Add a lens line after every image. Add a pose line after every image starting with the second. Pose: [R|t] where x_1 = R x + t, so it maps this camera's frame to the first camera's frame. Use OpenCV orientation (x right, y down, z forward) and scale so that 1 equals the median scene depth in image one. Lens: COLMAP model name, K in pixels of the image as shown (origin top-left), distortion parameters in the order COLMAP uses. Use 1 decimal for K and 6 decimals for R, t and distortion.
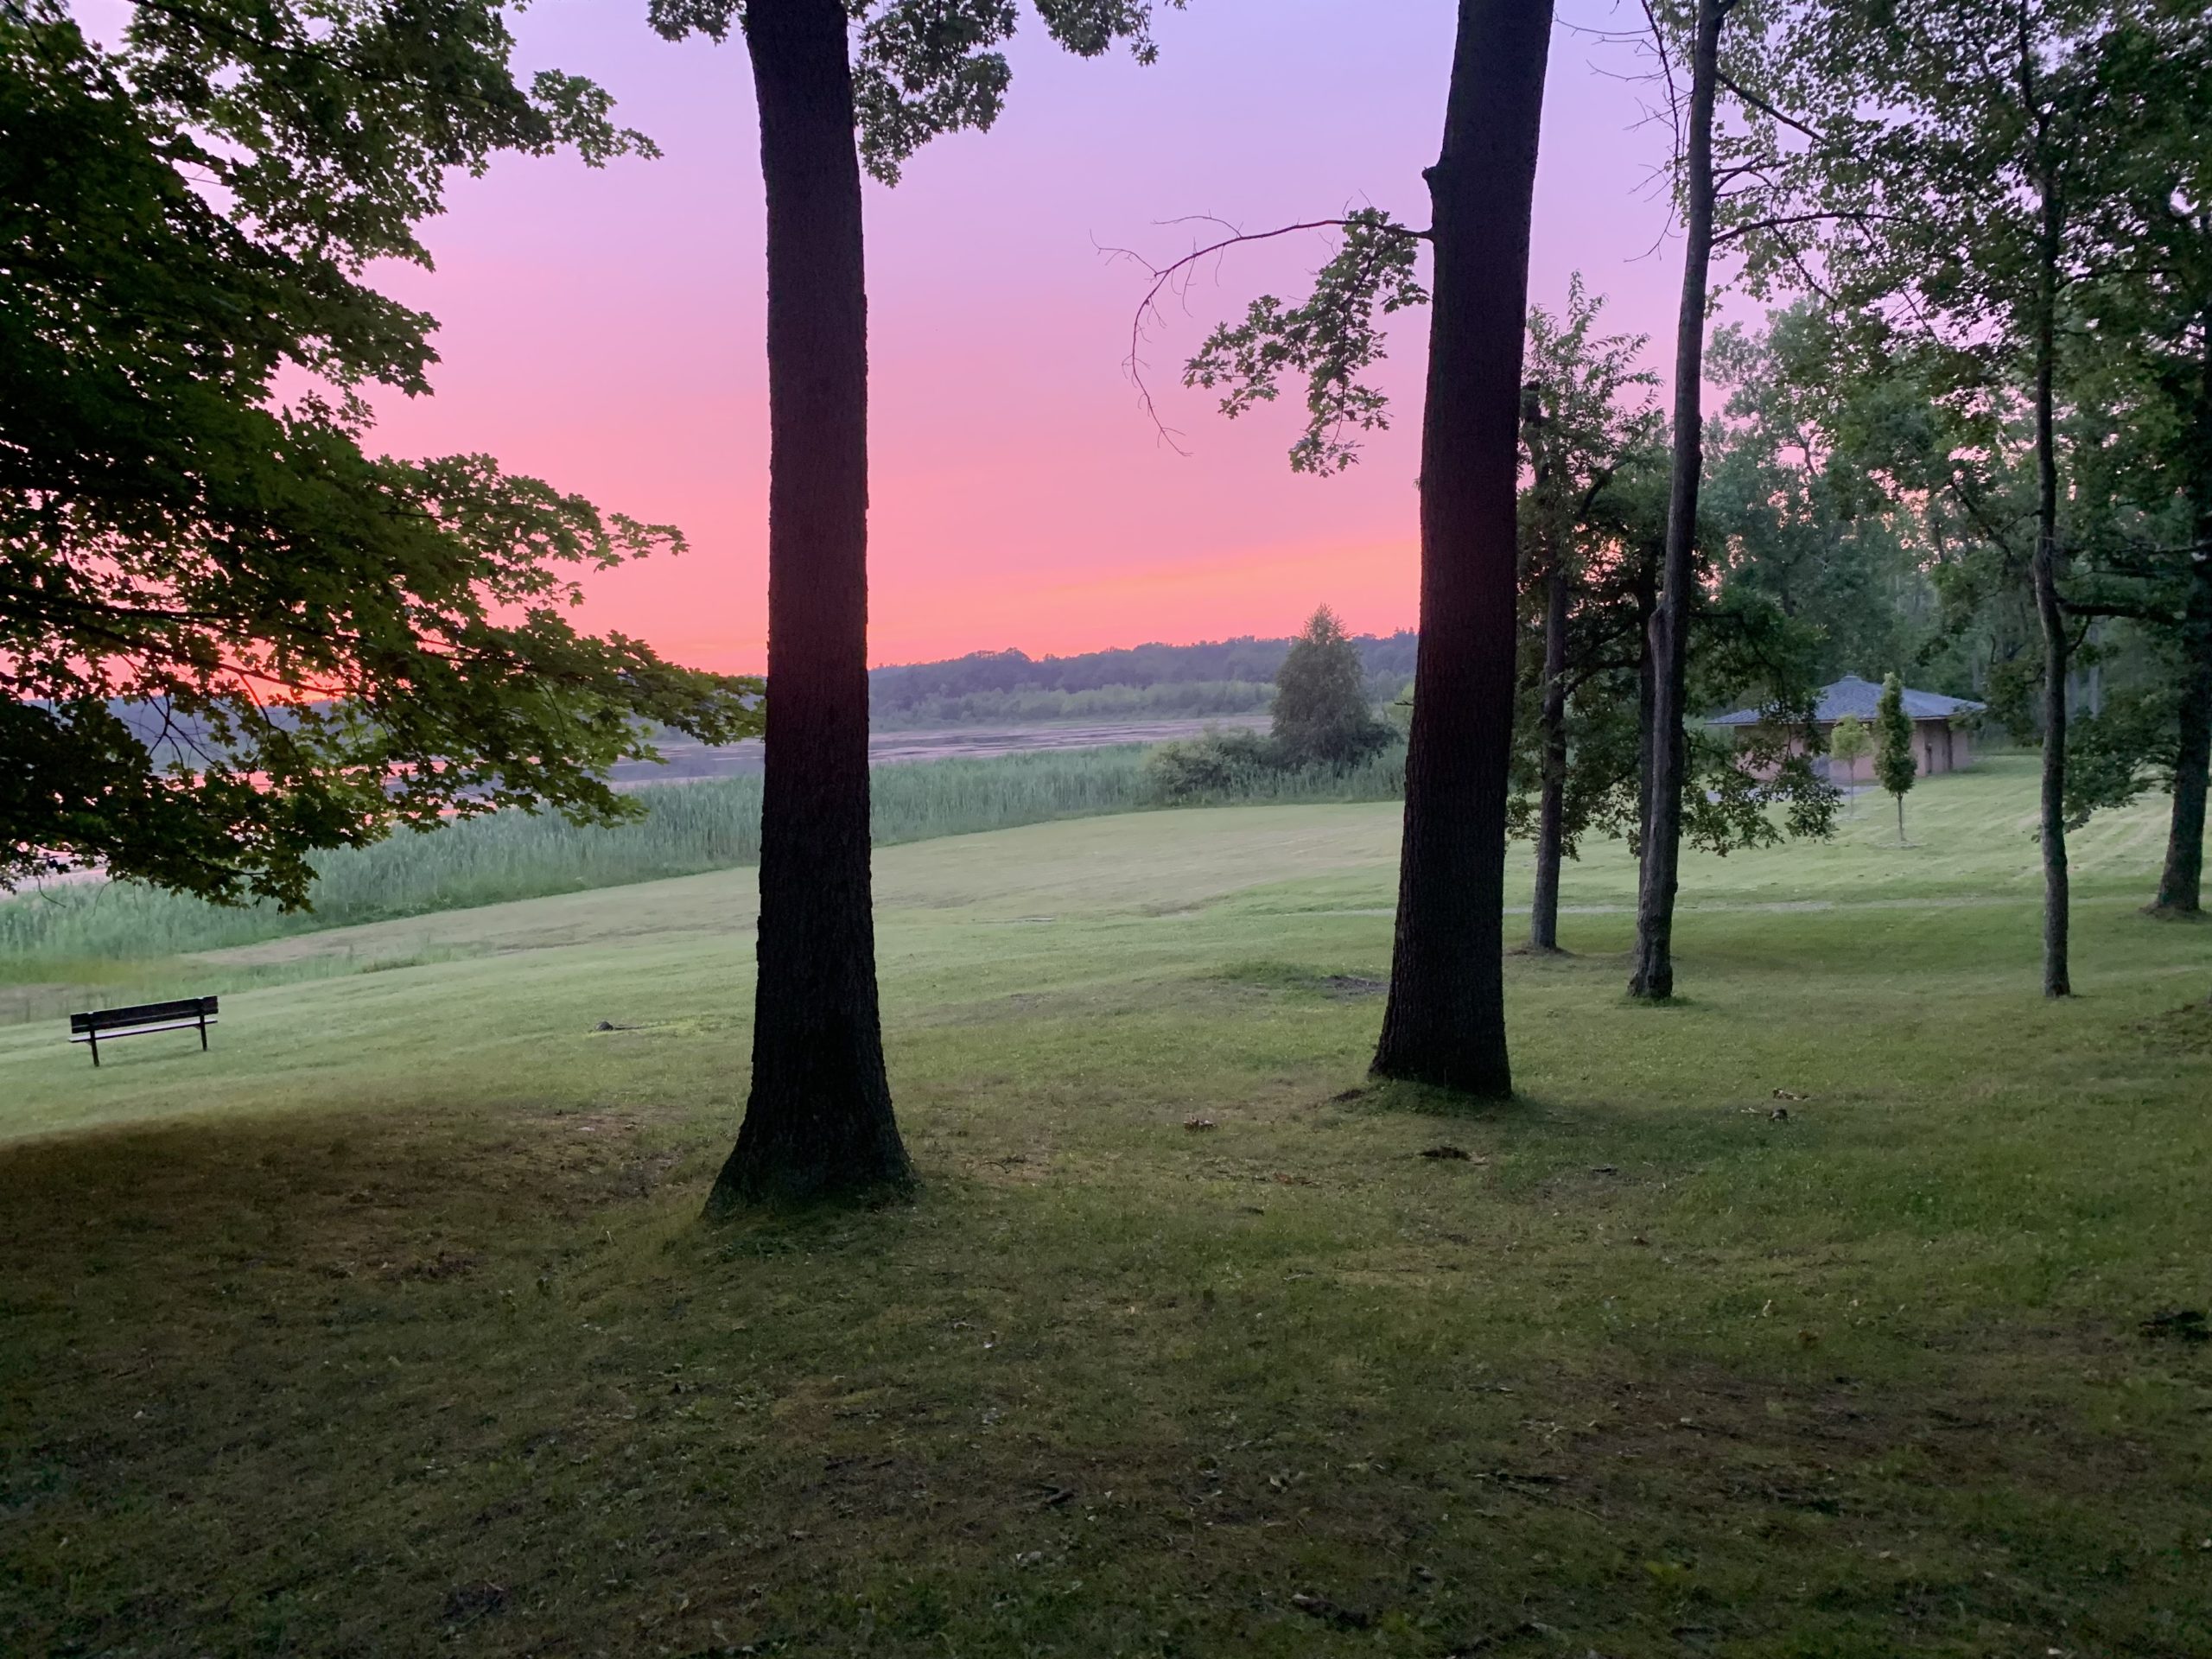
lens RADIAL K [[1671.3, 0, 1106.0], [0, 1671.3, 829.5], [0, 0, 1]] dist [-0.001409, -0.000729]
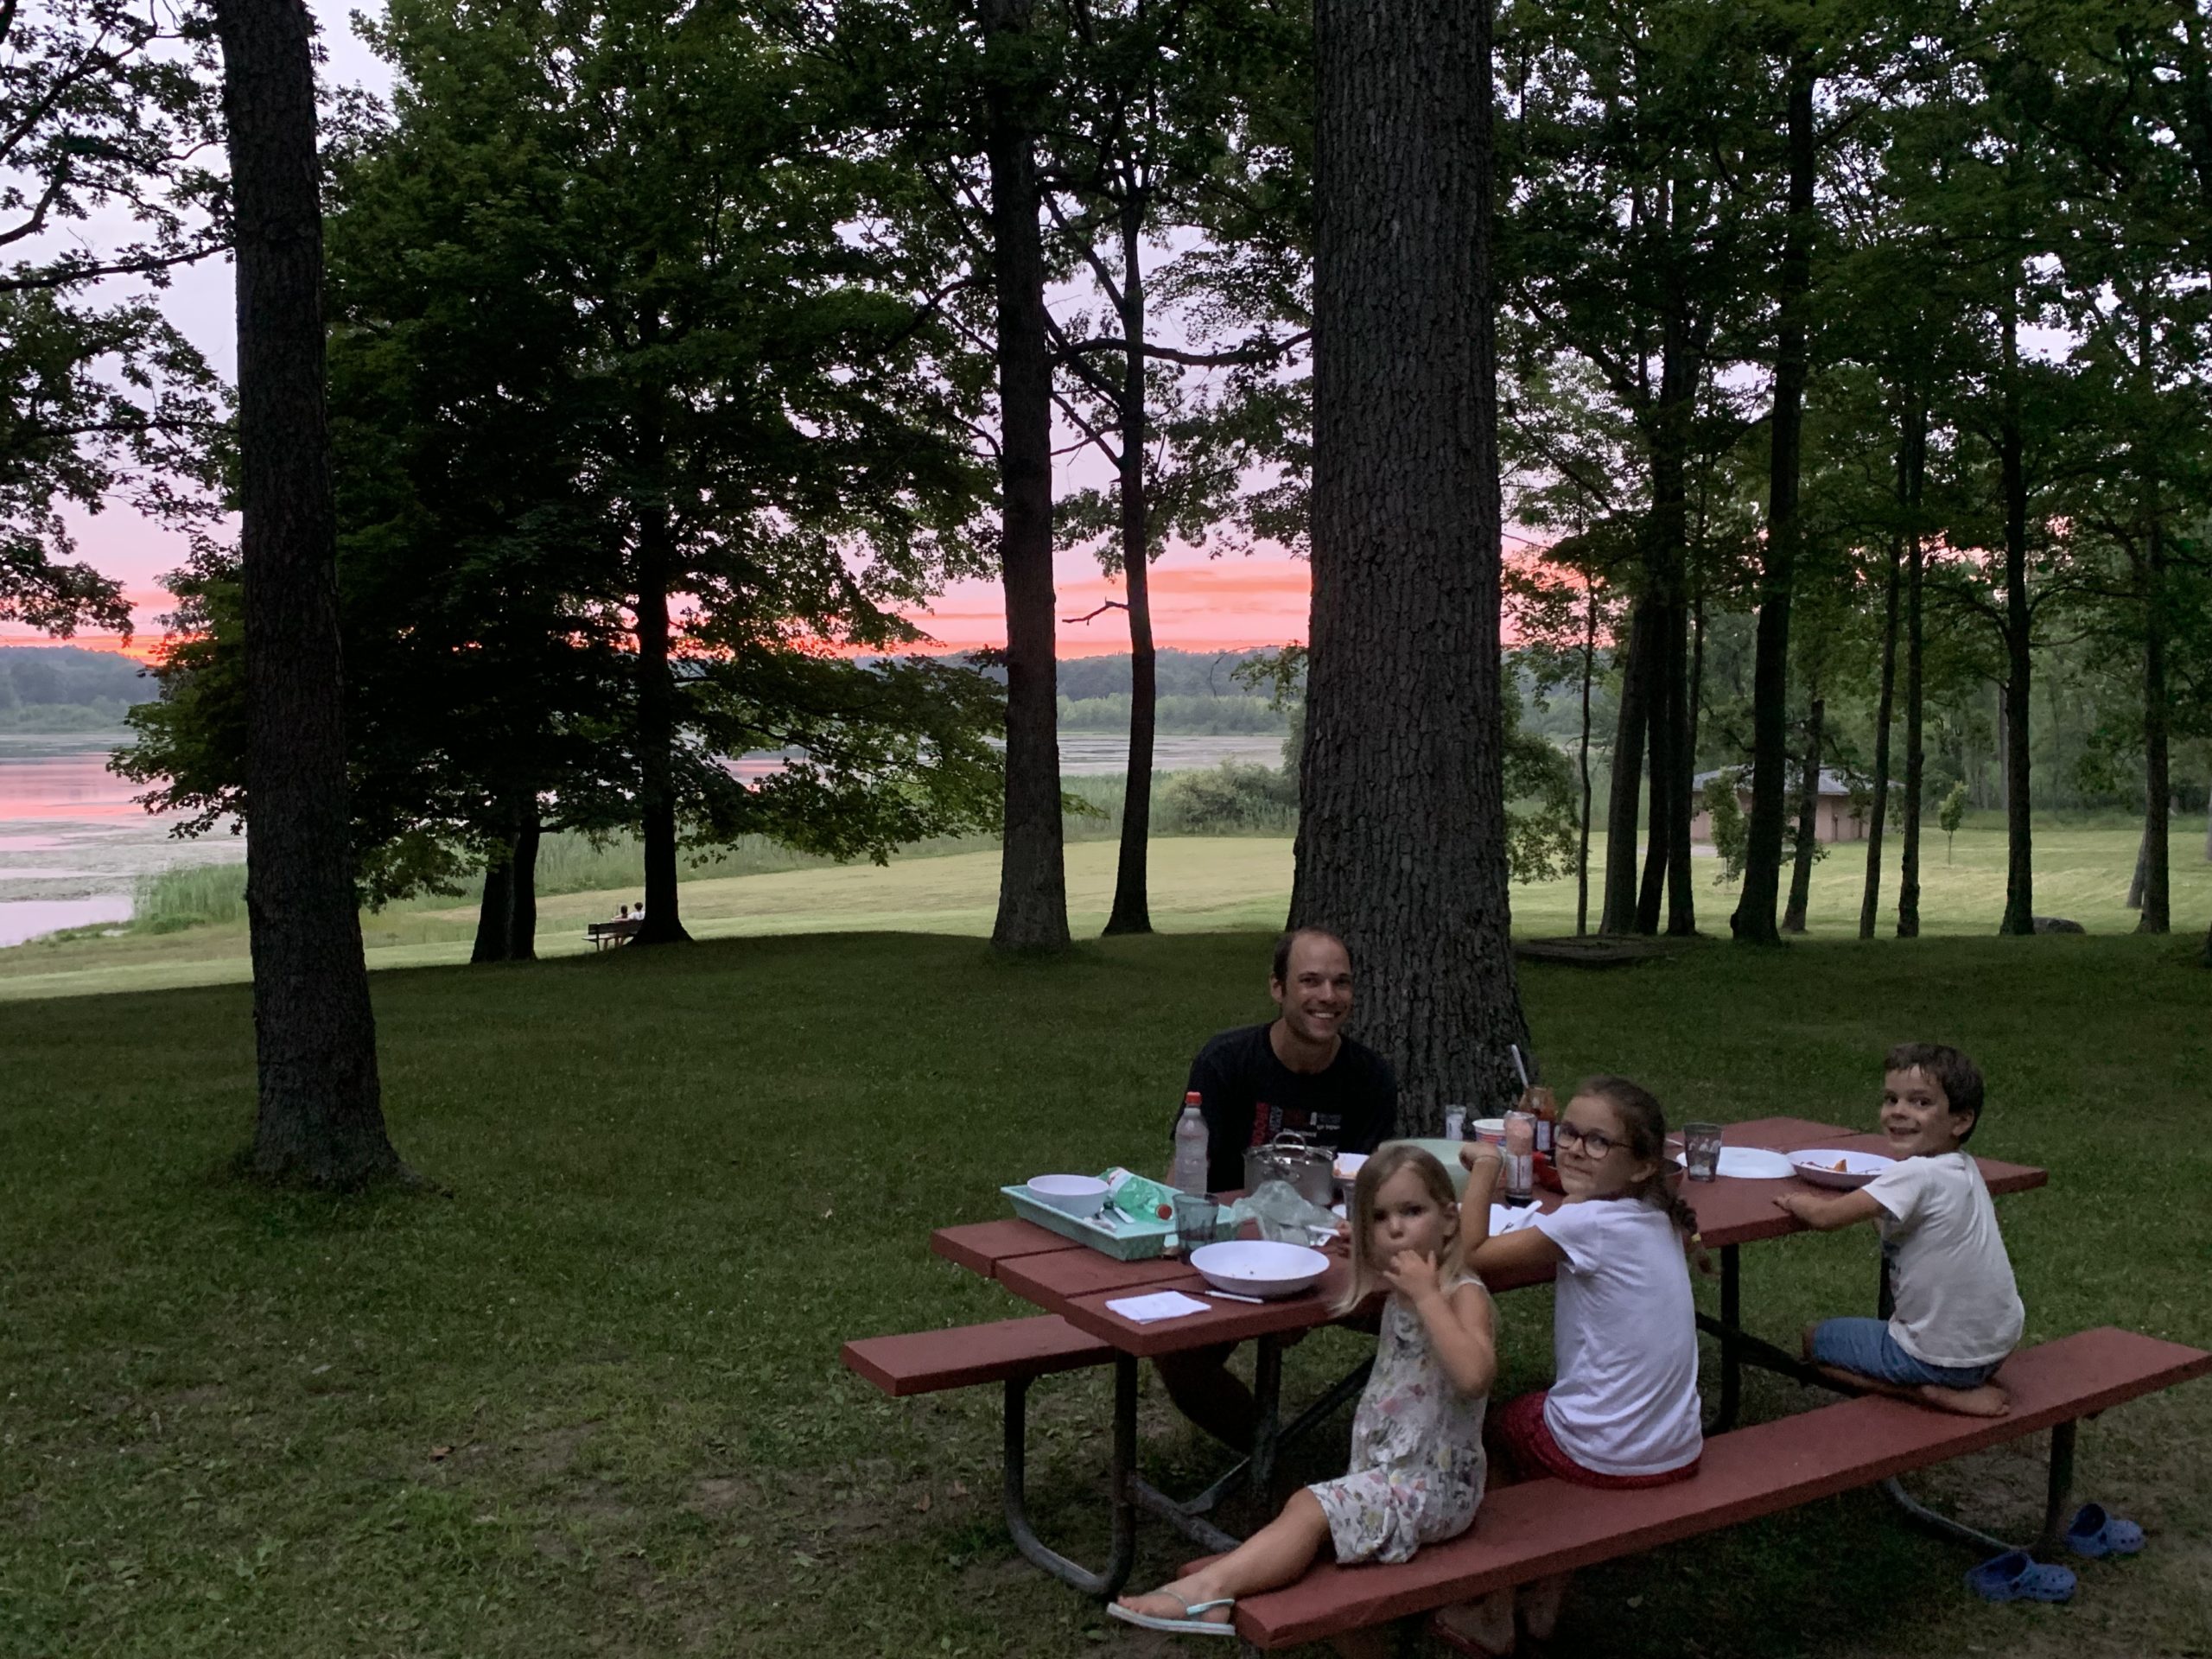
lens RADIAL K [[1964.2, 0, 1106.0], [0, 1964.2, 829.5], [0, 0, 1]] dist [0.105746, 0.001074]
pose [[0.998635, 0.052080, 0.004037, -0.072050], [-0.052027, 0.998570, -0.012260, 0.006411], [-0.004669, 0.012033, 0.999917, -1.035222]]
